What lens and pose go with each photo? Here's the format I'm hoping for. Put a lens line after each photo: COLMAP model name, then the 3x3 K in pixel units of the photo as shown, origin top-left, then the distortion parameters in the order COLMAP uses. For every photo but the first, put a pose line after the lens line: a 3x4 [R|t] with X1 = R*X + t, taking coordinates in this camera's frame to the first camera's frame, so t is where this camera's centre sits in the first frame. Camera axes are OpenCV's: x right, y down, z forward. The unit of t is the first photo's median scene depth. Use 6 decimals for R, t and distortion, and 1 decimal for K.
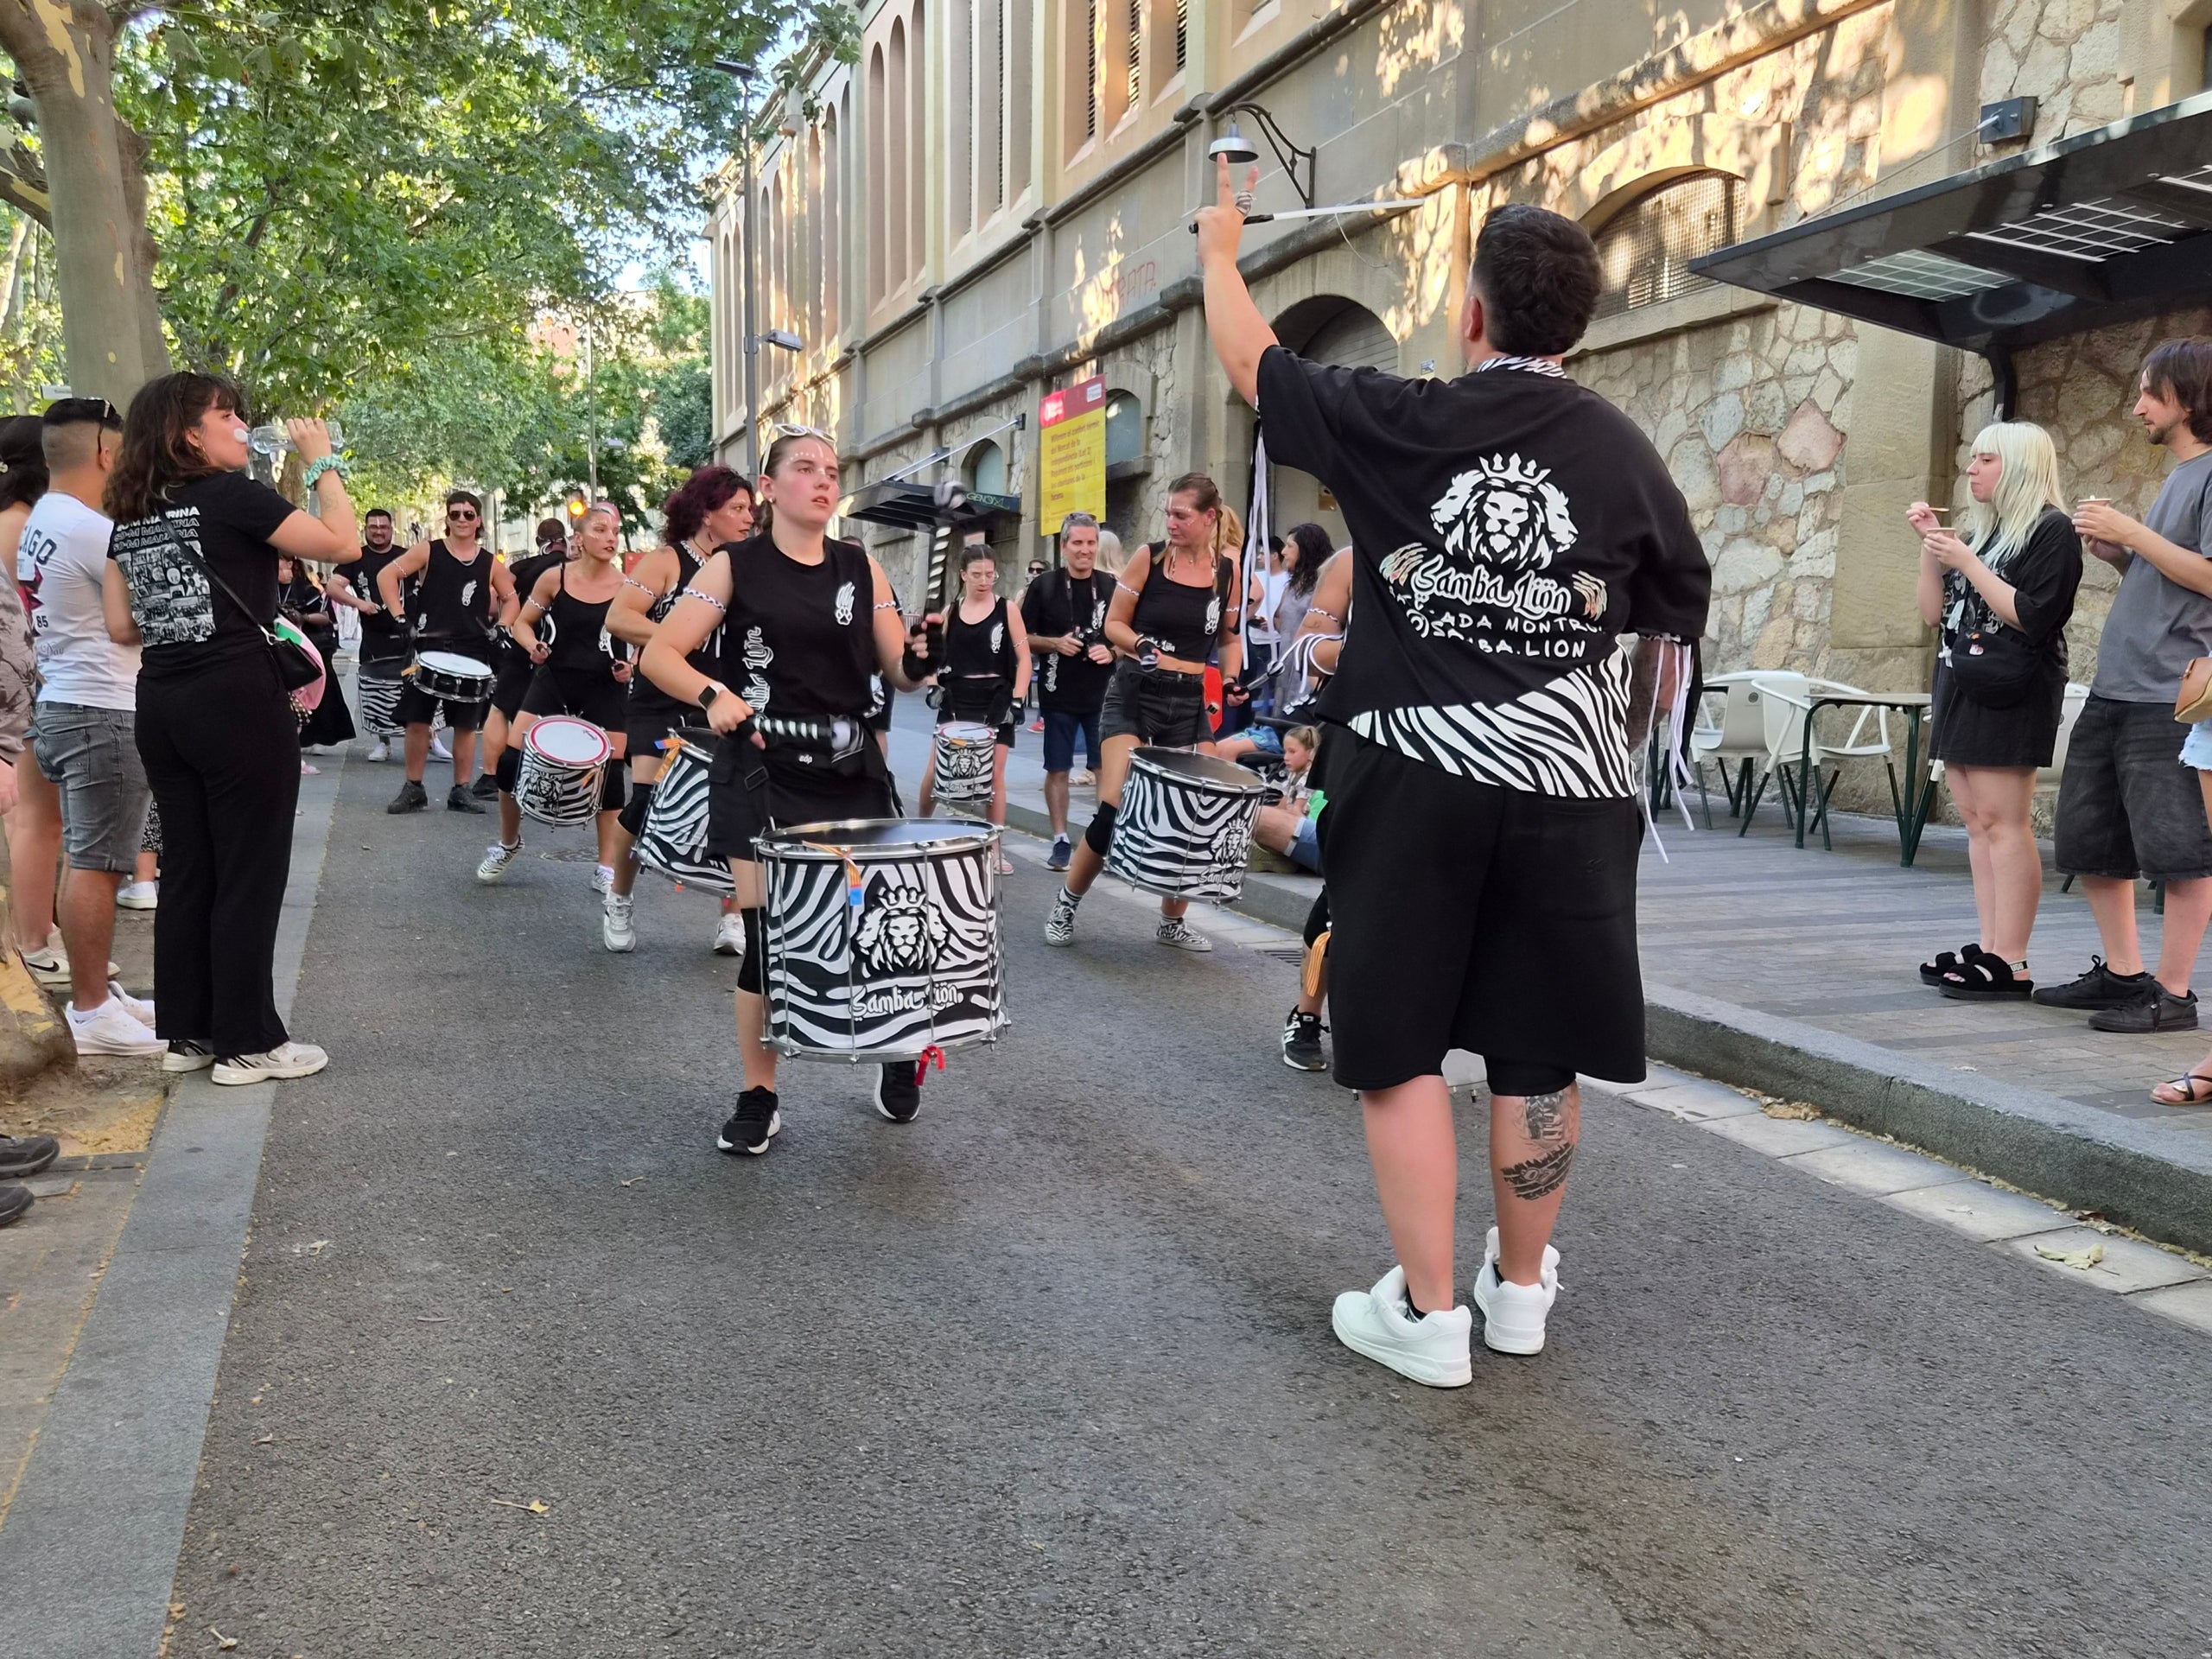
lens RADIAL K [[1572.5, 0, 1106.0], [0, 1572.5, 829.5], [0, 0, 1]] dist [0.006138, 0.002175]
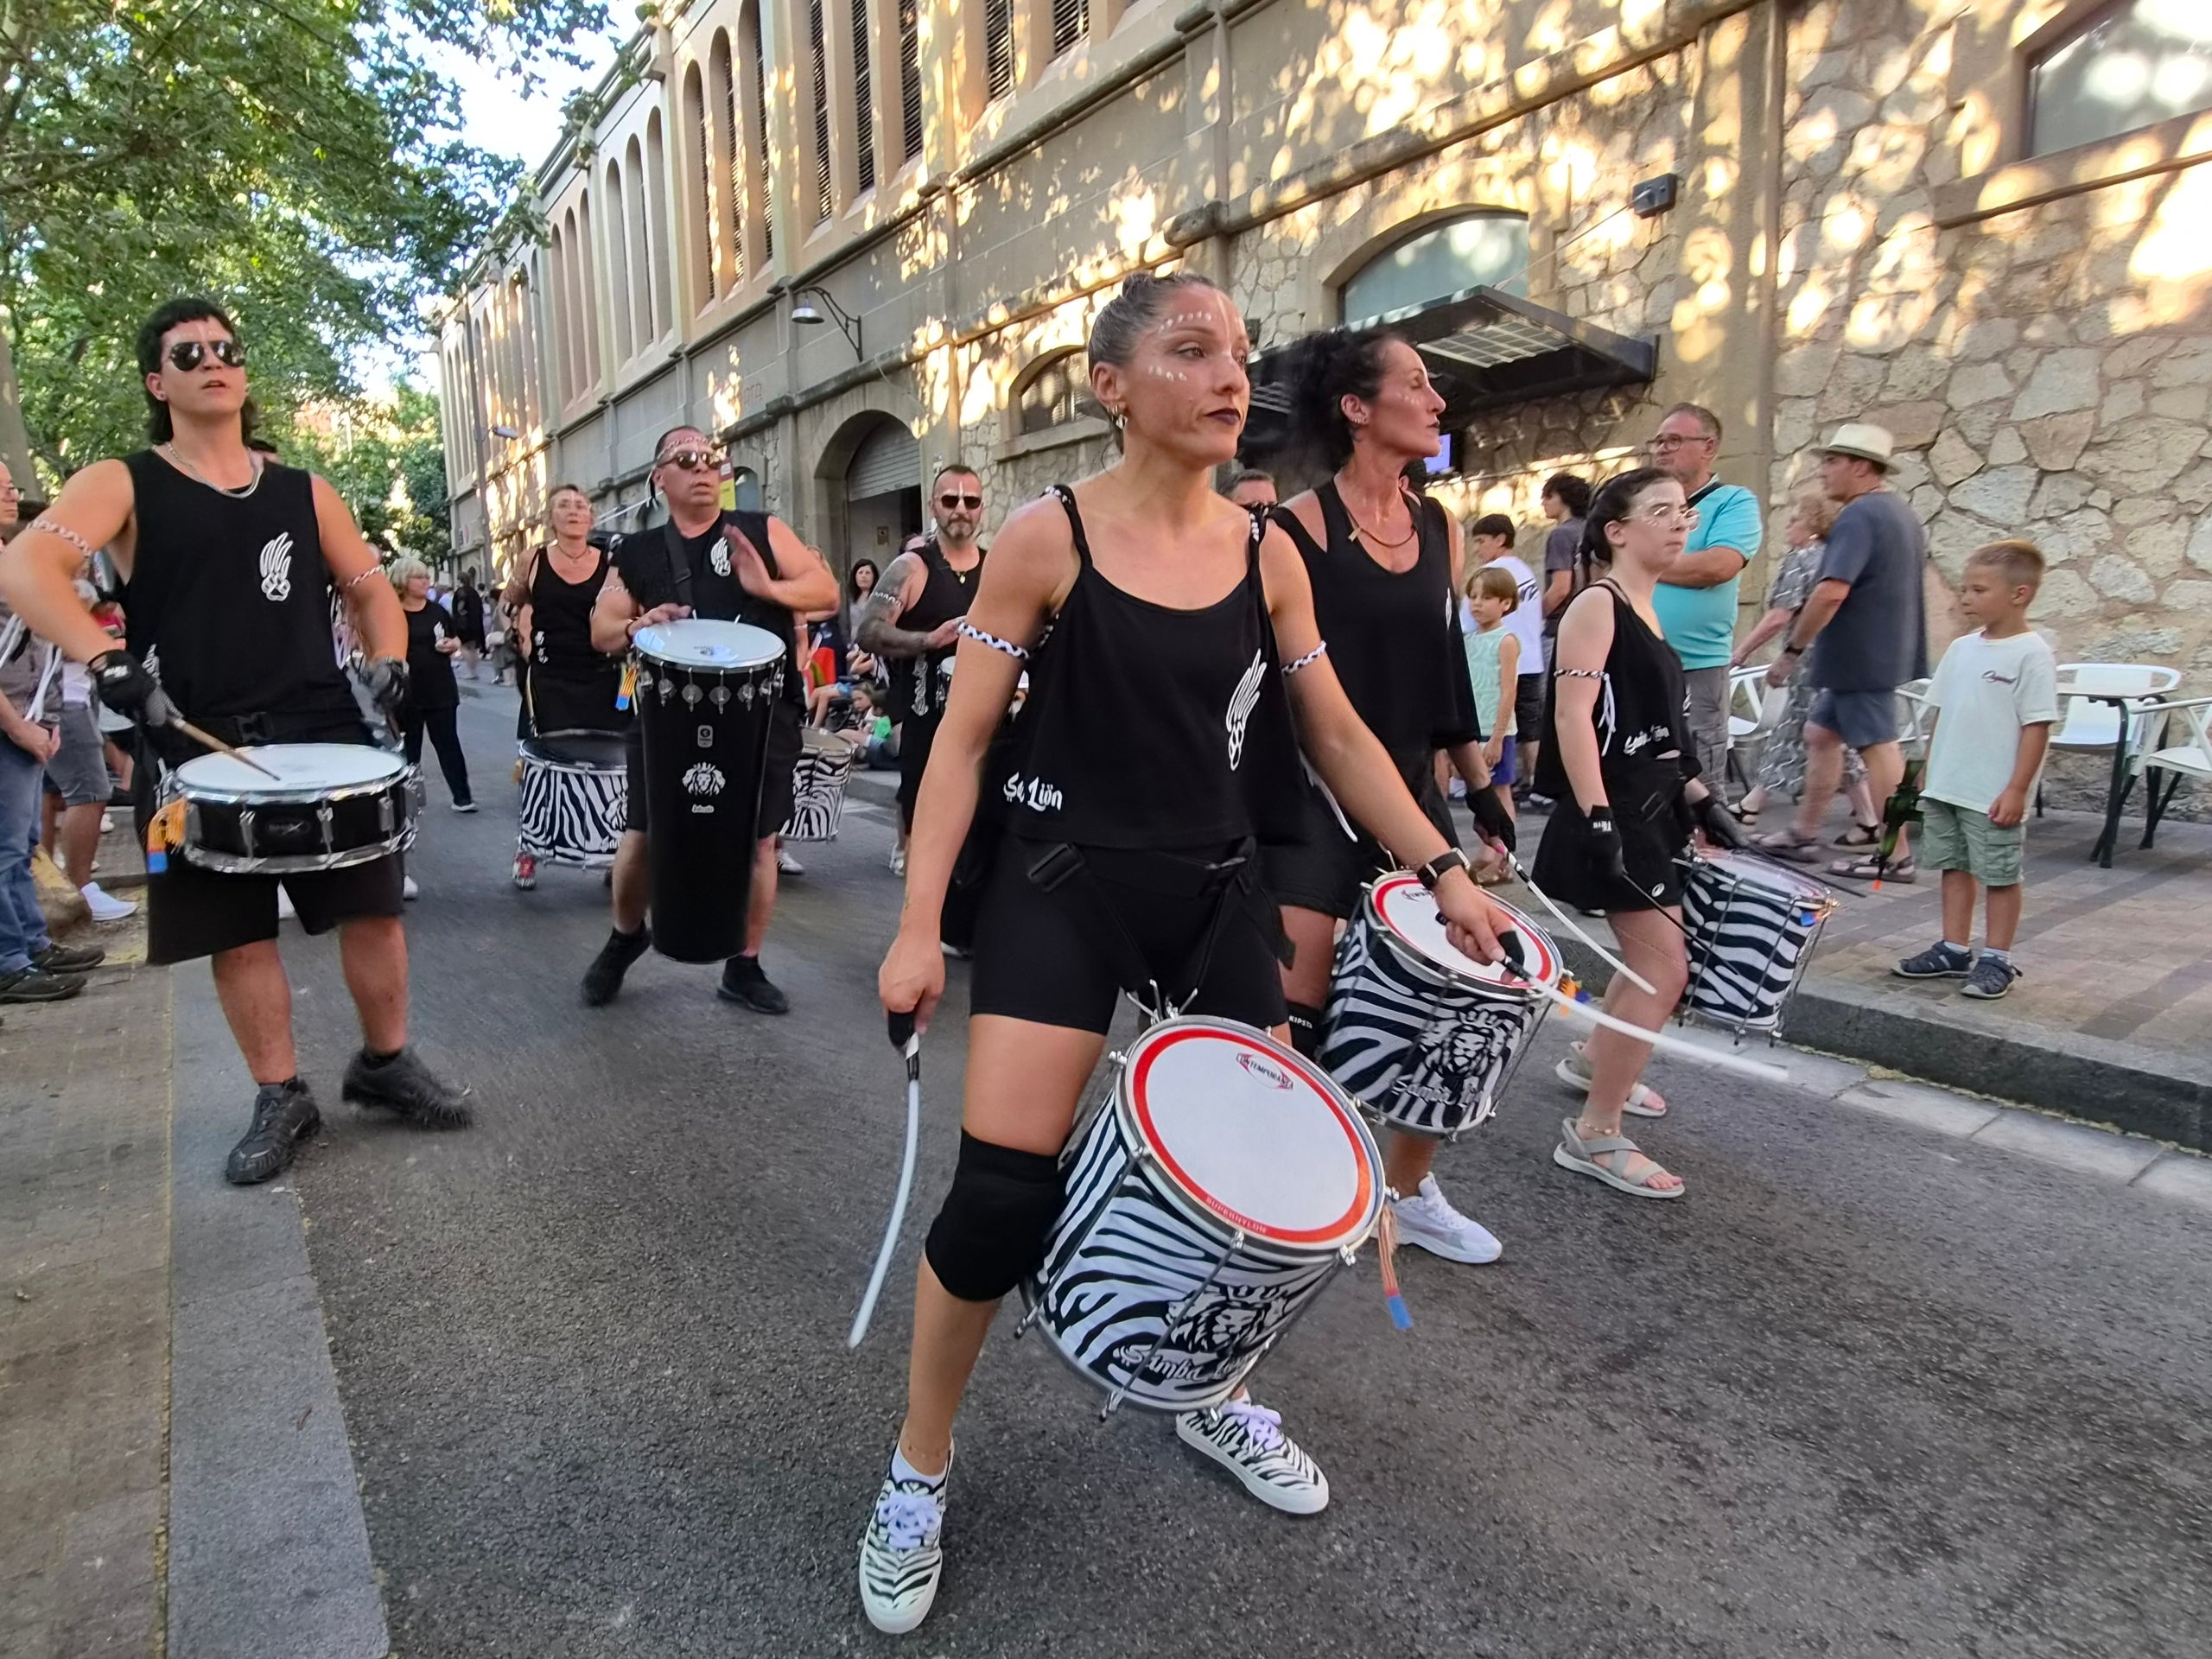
lens RADIAL K [[1151.5, 0, 1093.2], [0, 1151.5, 857.4], [0, 0, 1]] dist [-0.066871, 0.036157]
pose [[0.960256, -0.074791, 0.268915, 0.009266], [0.053758, 0.994951, 0.084753, 0.020860], [-0.273896, -0.066928, 0.959428, -0.167213]]
